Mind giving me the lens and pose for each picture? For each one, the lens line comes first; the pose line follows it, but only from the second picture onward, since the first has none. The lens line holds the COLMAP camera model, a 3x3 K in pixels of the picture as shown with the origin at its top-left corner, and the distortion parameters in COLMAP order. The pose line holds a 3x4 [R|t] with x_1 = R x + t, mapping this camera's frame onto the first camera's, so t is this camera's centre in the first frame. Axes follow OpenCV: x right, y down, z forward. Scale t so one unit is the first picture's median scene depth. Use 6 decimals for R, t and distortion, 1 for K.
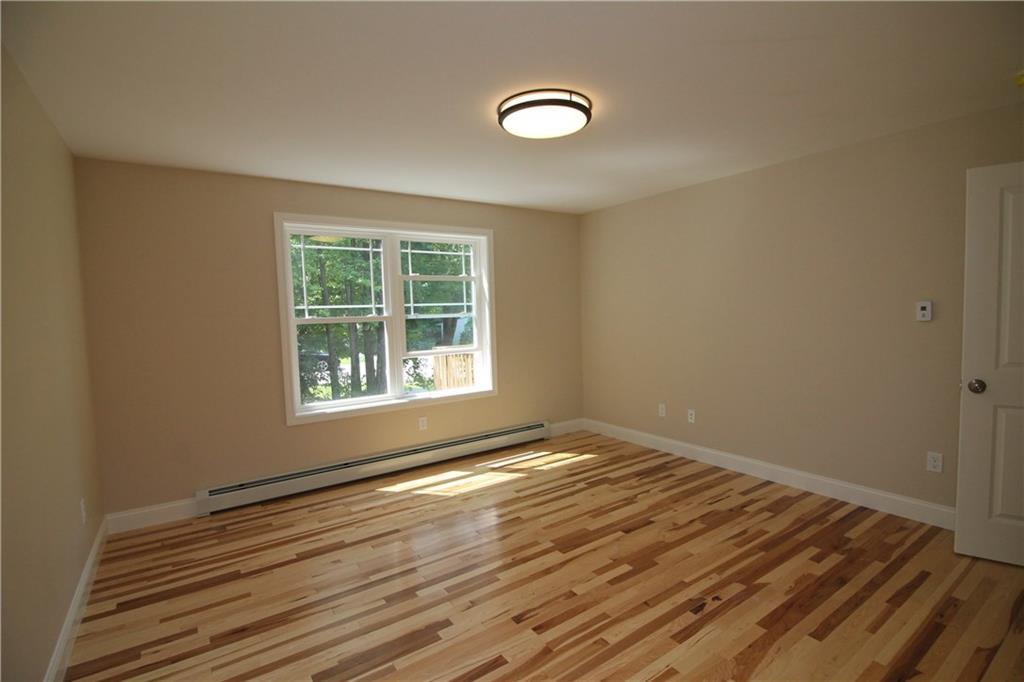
lens RADIAL K [[481.9, 0, 512.0], [0, 481.9, 341.0], [0, 0, 1]] dist [-0.030163, -0.000357]
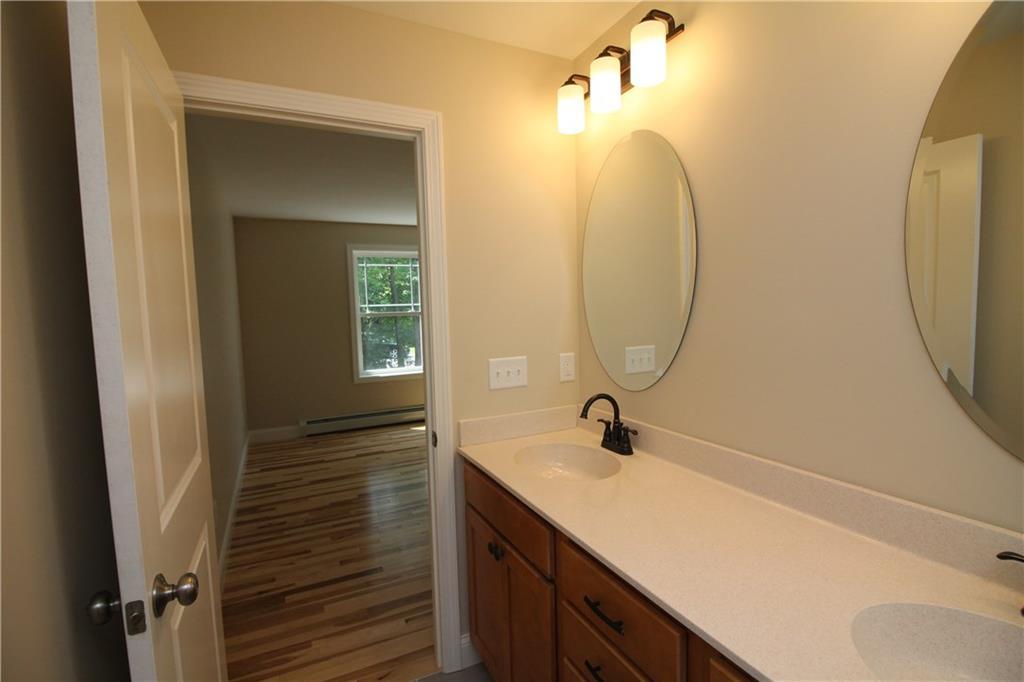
lens RADIAL K [[481.9, 0, 512.0], [0, 481.9, 341.0], [0, 0, 1]] dist [-0.030163, -0.000357]
pose [[0.989790, 0.016122, -0.141617, 0.347512], [-0.014315, 0.999803, 0.013766, 0.020894], [0.141811, -0.011599, 0.989826, -0.635186]]
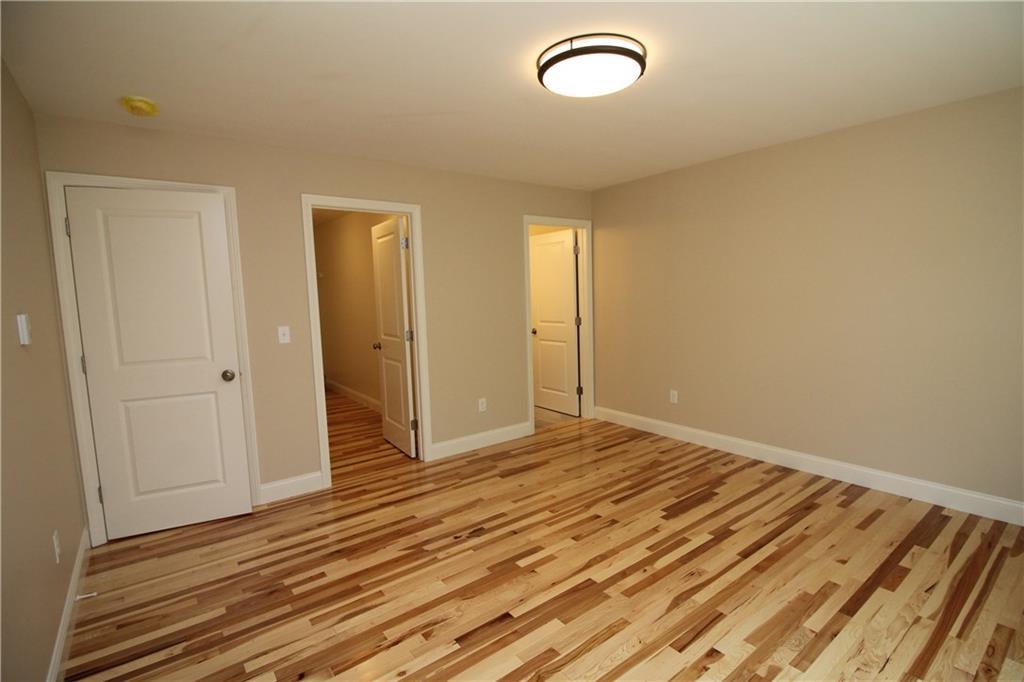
lens RADIAL K [[481.9, 0, 512.0], [0, 481.9, 341.0], [0, 0, 1]] dist [-0.030163, -0.000357]
pose [[-0.997017, 0.065296, -0.041146, 0.268064], [0.057665, 0.984577, 0.165173, -0.129391], [0.051296, 0.162307, -0.985406, 1.860820]]
